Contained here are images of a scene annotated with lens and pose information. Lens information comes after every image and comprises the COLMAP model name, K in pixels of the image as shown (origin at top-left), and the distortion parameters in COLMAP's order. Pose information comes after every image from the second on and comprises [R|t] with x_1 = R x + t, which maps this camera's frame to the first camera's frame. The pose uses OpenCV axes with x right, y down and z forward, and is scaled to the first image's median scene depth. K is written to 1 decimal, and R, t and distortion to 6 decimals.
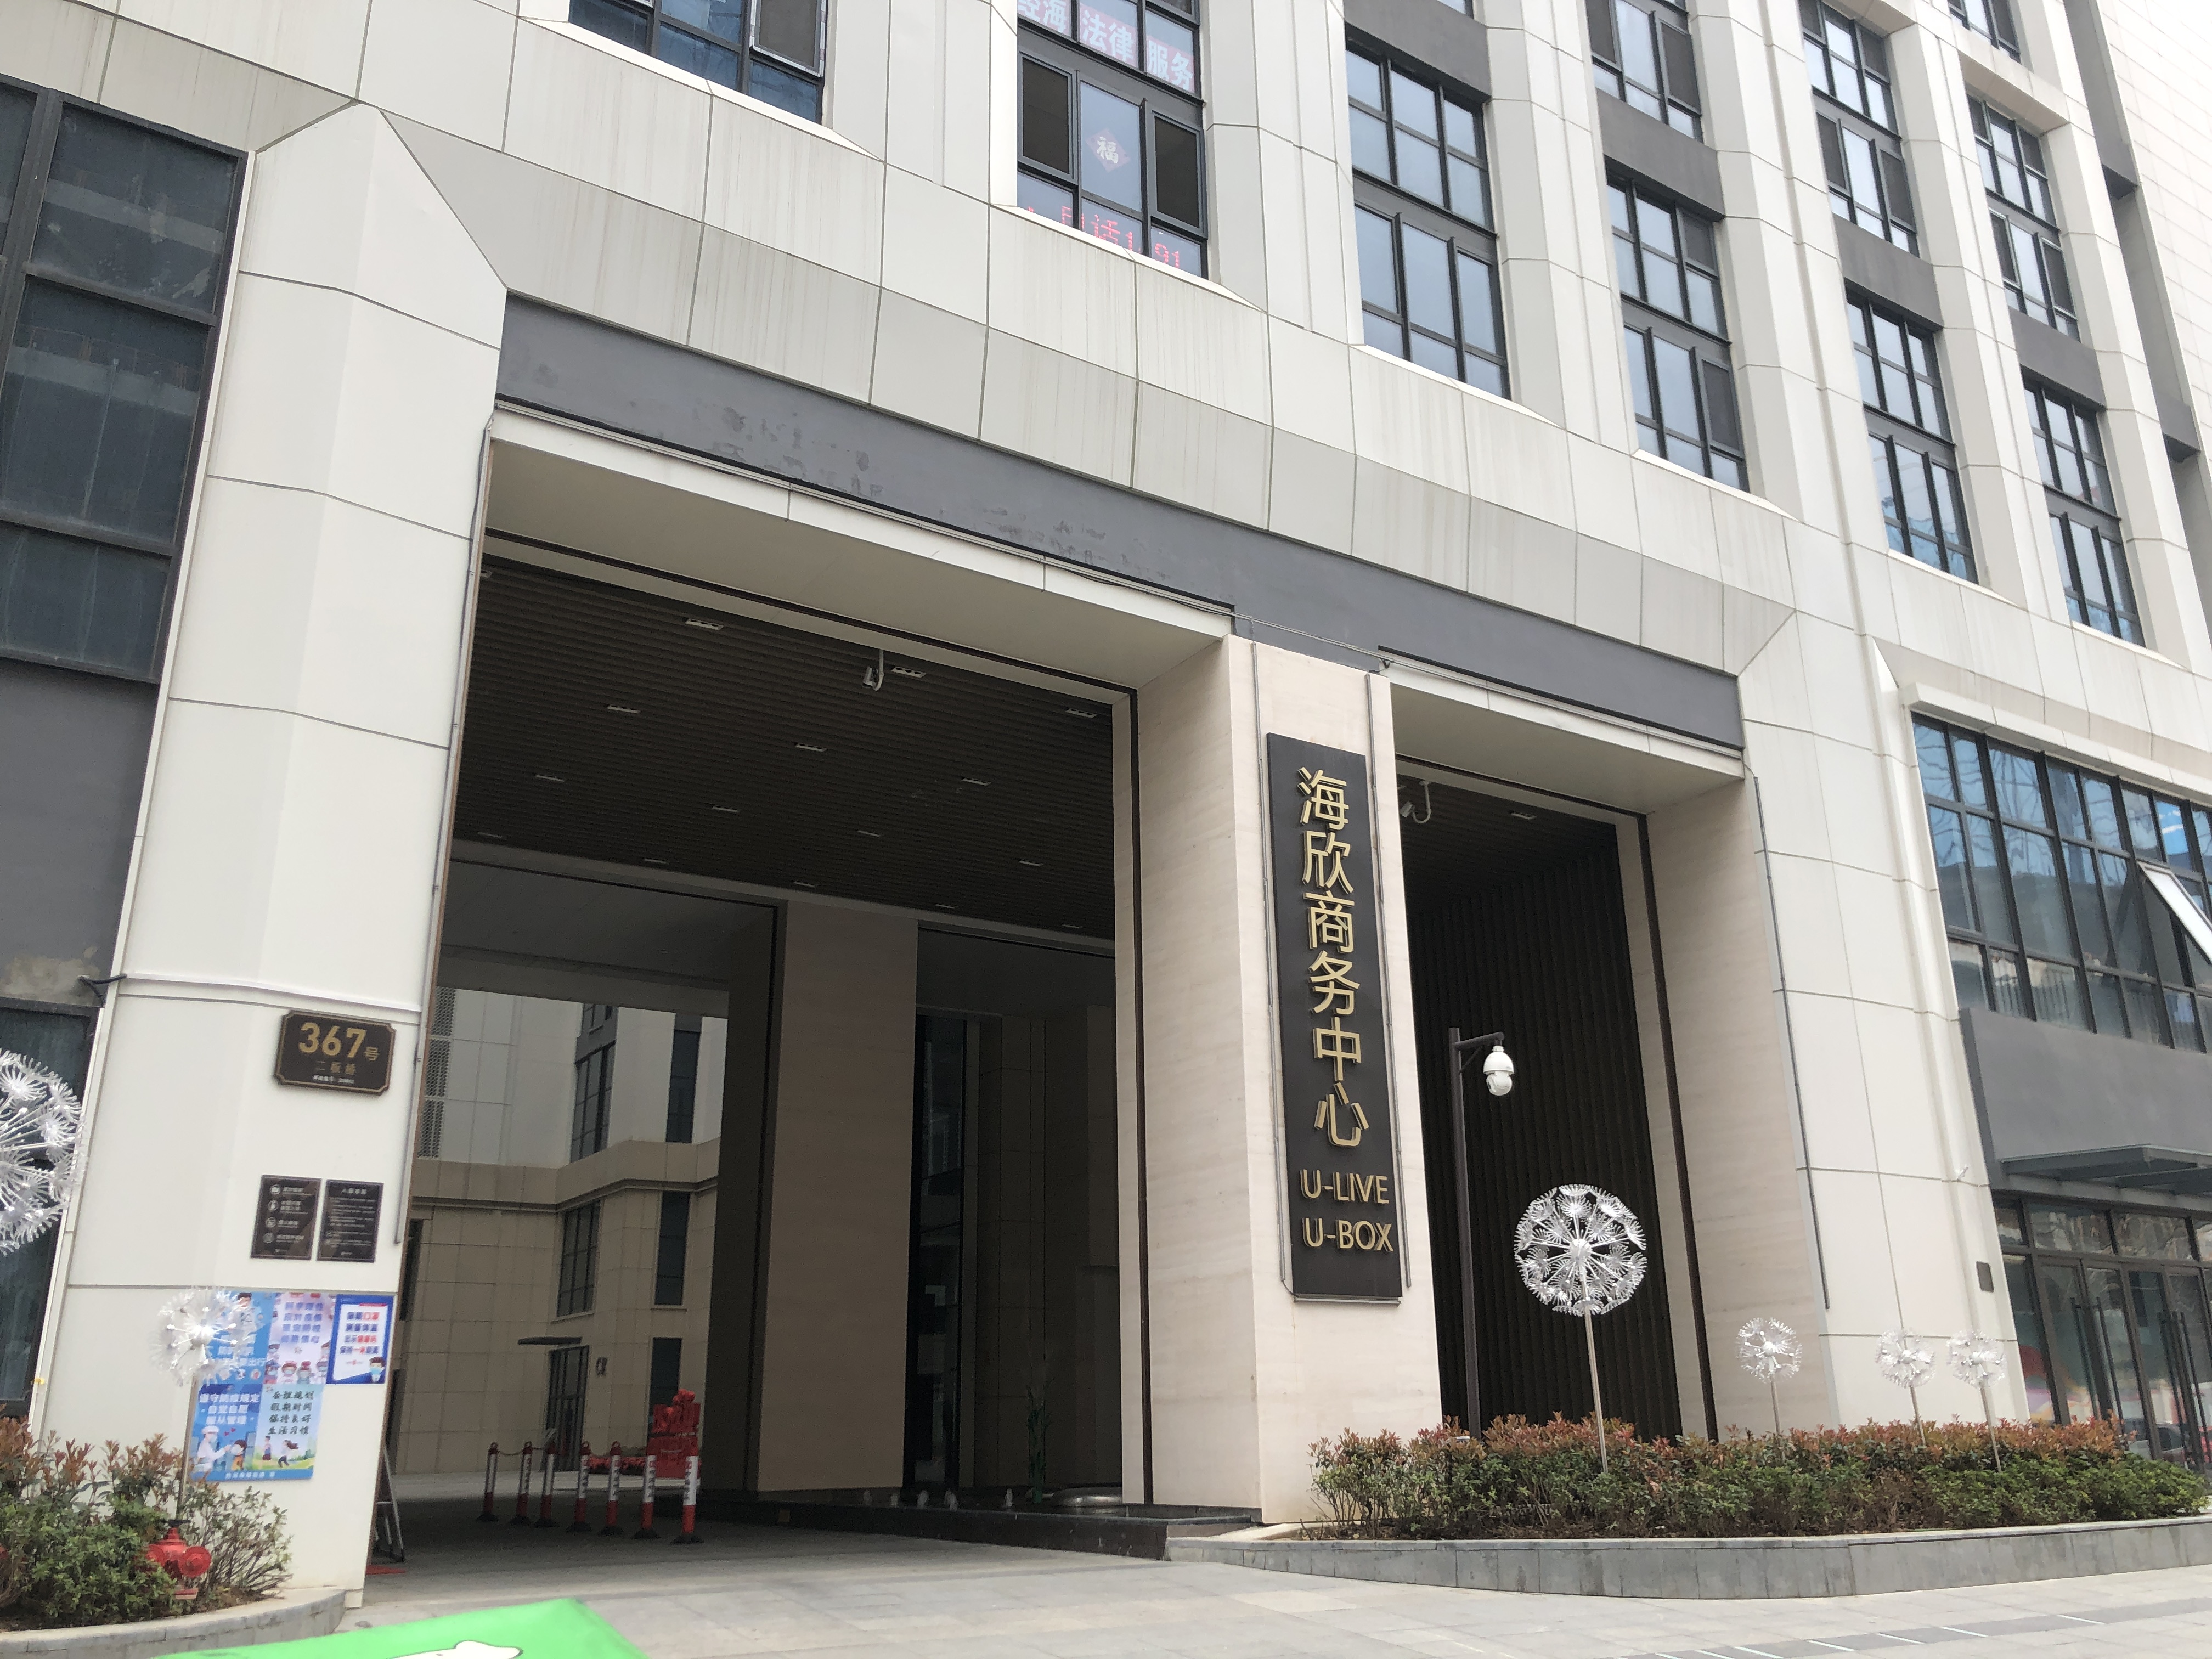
lens RADIAL K [[1778.2, 0, 1106.0], [0, 1778.2, 829.5], [0, 0, 1]] dist [0.031535, -0.019921]
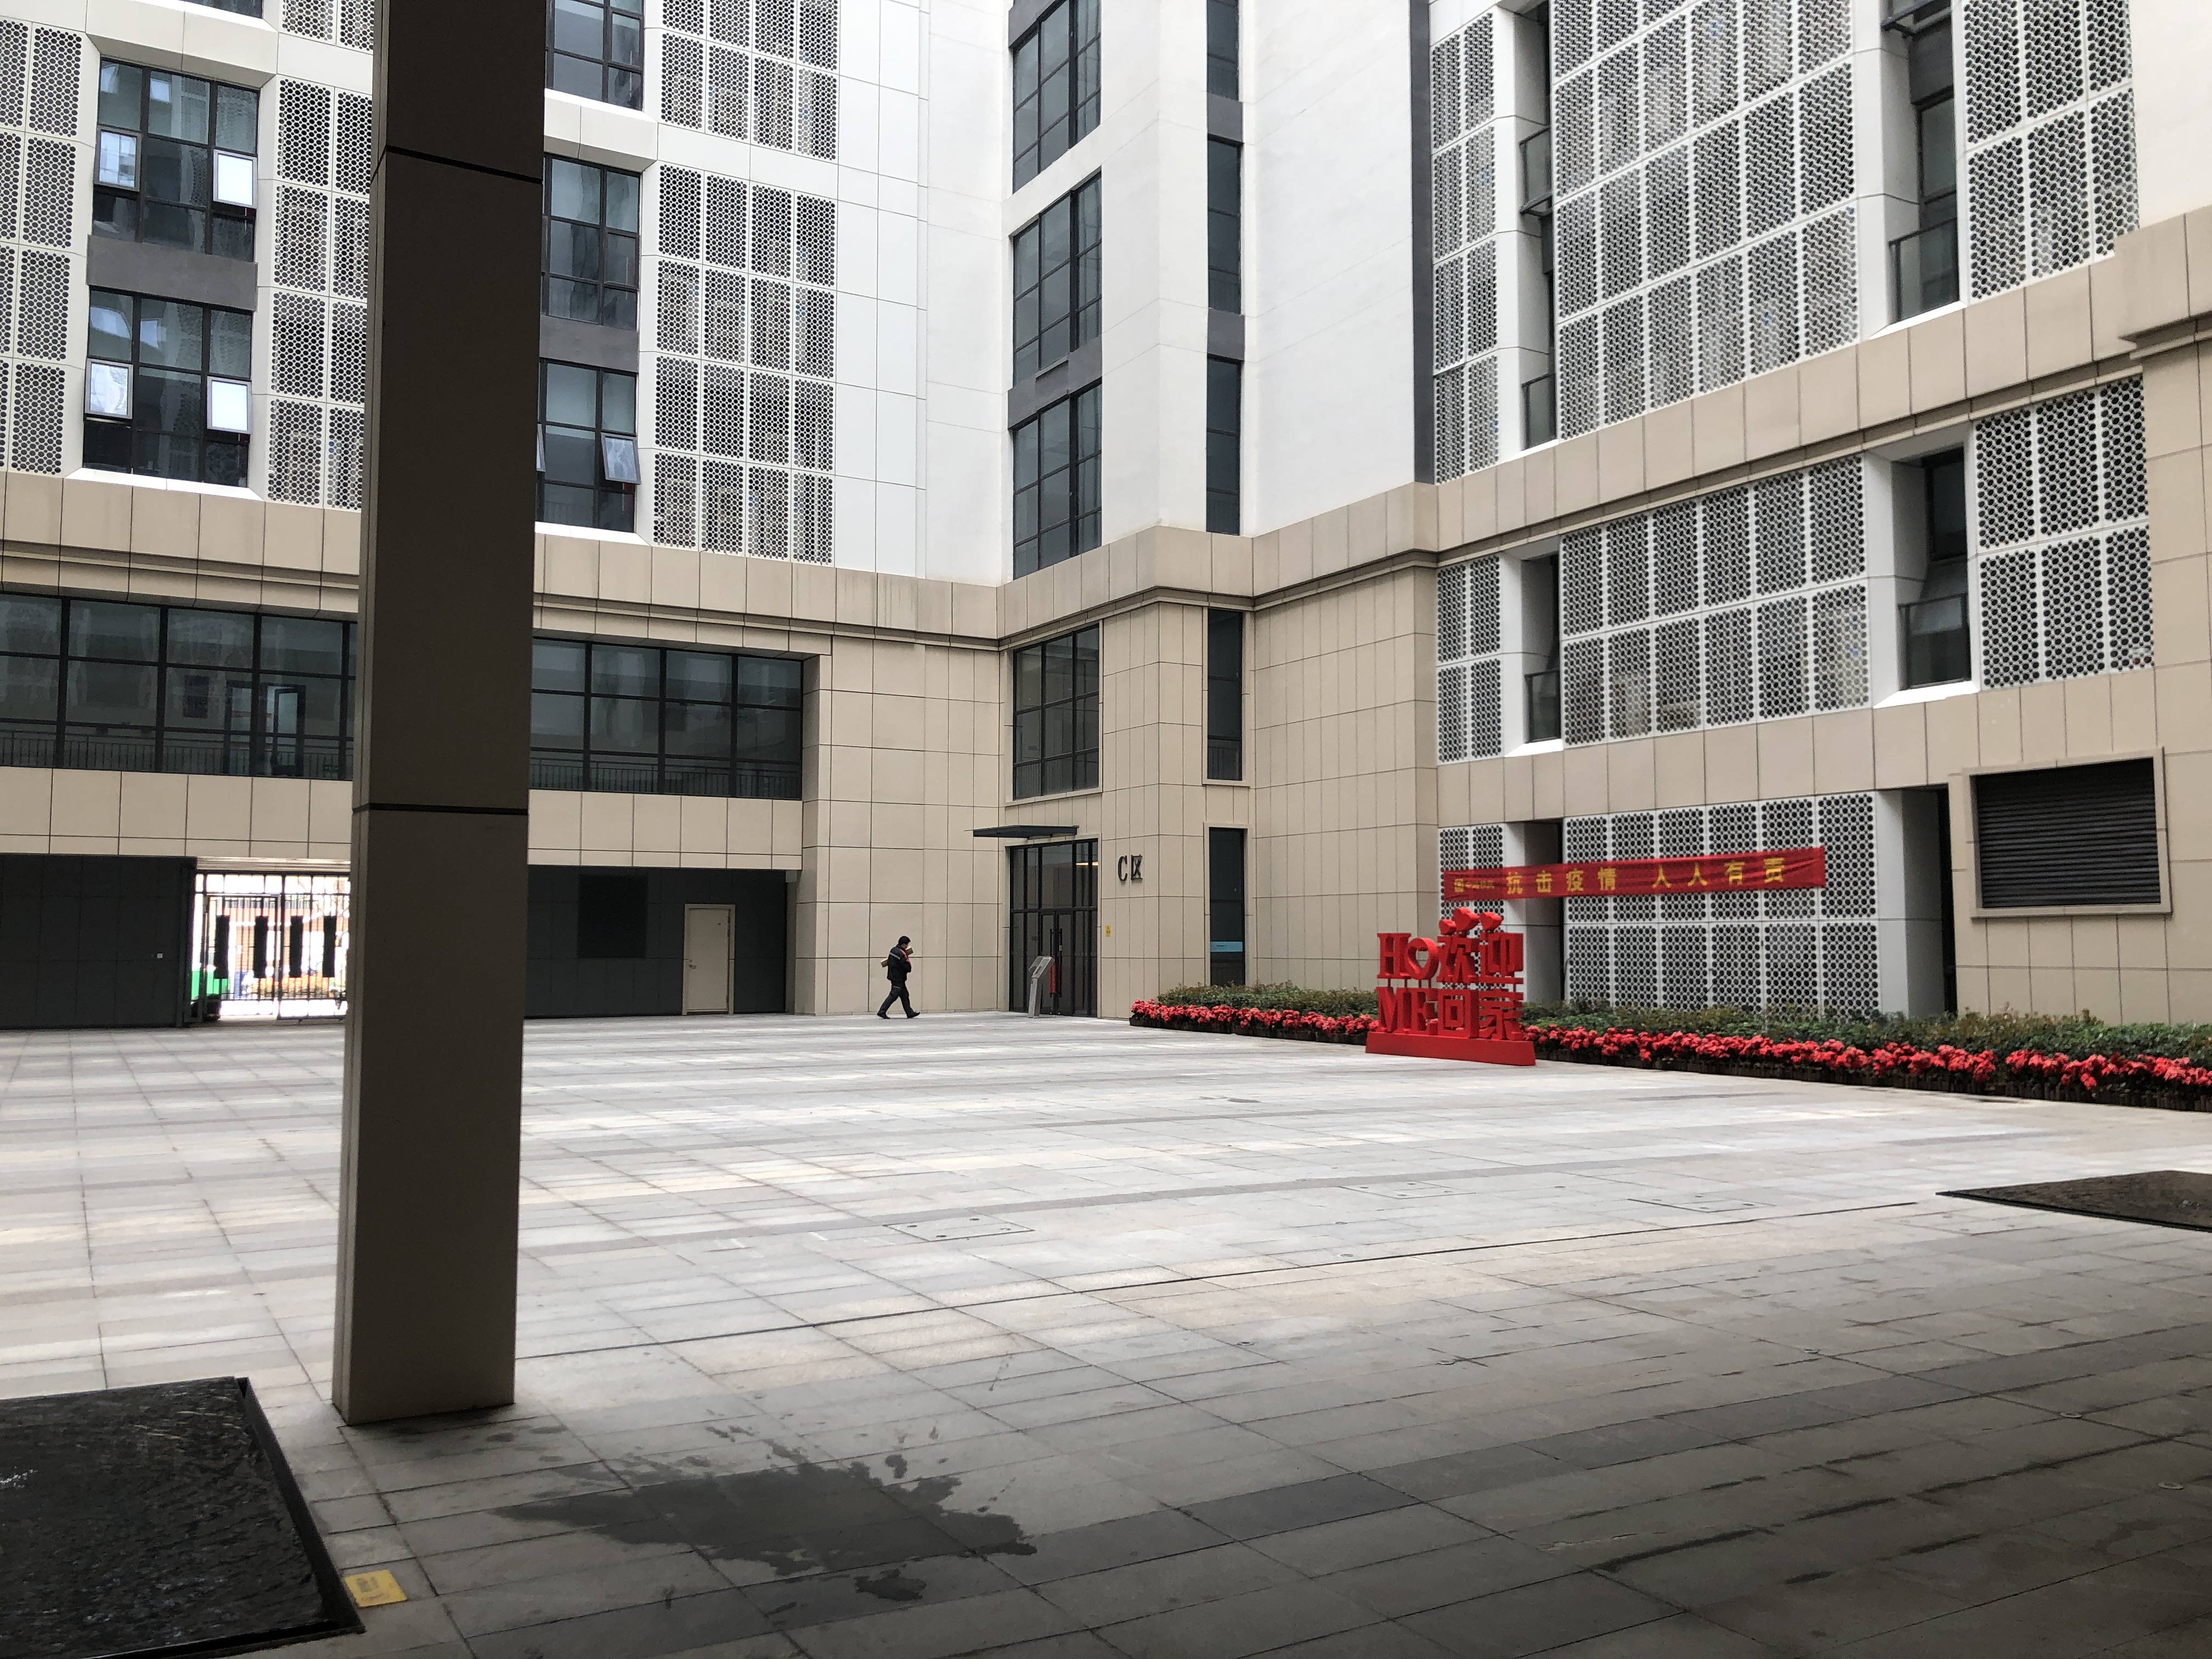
lens RADIAL K [[1778.2, 0, 1106.0], [0, 1778.2, 829.5], [0, 0, 1]] dist [0.031535, -0.019921]
pose [[0.999031, 0.011230, -0.042545, -0.248250], [0.000029, 0.966720, 0.255837, 0.112859], [0.044002, -0.255590, 0.965783, 0.351734]]
